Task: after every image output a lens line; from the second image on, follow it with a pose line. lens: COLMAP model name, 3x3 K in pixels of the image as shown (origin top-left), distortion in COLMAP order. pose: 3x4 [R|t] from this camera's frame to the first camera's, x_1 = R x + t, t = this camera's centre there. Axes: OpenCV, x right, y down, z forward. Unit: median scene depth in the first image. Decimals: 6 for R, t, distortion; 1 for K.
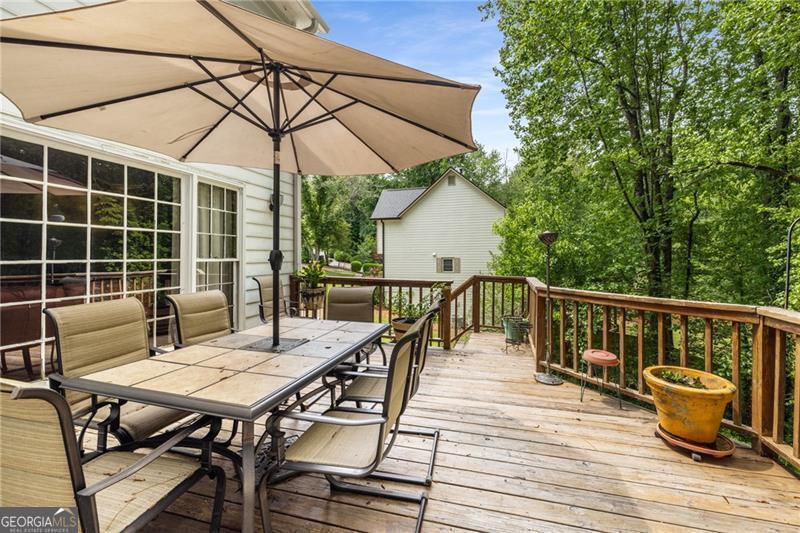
lens RADIAL K [[343.7, 0, 399.4], [0, 343.7, 253.4], [0, 0, 1]] dist [-0.001262, 0.000366]
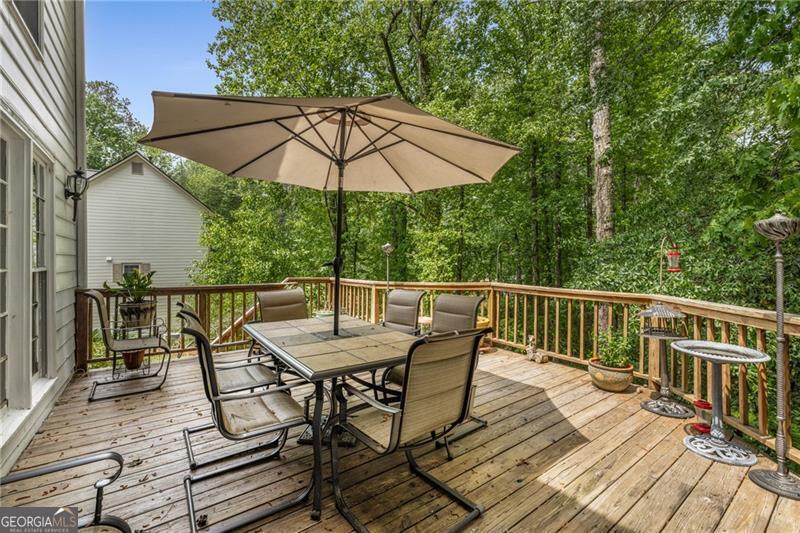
lens RADIAL K [[343.7, 0, 400.9], [0, 343.7, 264.3], [0, 0, 1]] dist [-0.001262, 0.000366]
pose [[0.613305, -0.012412, 0.789749, -0.502684], [-0.002234, 0.999845, 0.017450, -0.002515], [-0.789843, -0.012467, 0.613182, 0.028620]]
